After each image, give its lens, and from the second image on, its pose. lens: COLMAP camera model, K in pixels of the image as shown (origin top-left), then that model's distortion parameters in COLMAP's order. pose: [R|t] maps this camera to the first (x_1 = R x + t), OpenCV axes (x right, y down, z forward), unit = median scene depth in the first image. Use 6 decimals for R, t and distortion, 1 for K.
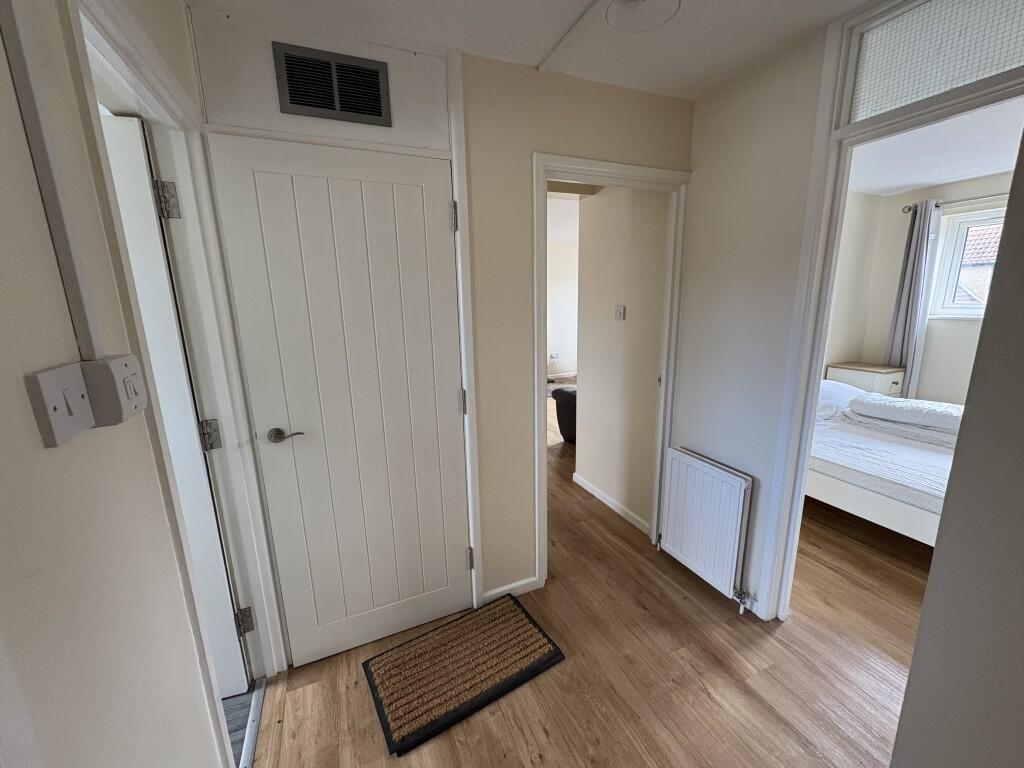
lens RADIAL K [[404.2, 0, 513.8], [0, 404.2, 385.7], [0, 0, 1]] dist [0.000924, -0.000377]
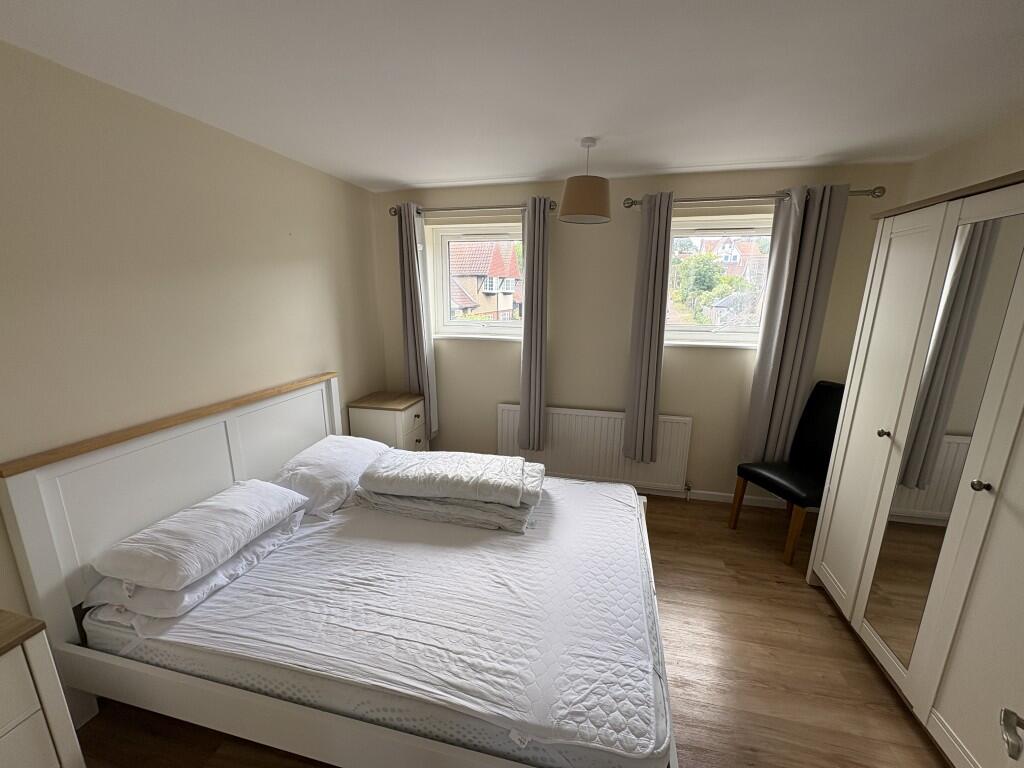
lens RADIAL K [[404.2, 0, 510.8], [0, 404.2, 385.9], [0, 0, 1]] dist [0.000924, -0.000377]
pose [[0.599517, -0.161760, 0.783845, 0.412040], [0.151658, 0.984580, 0.087191, -0.117347], [-0.785862, 0.066604, 0.614804, 0.322197]]
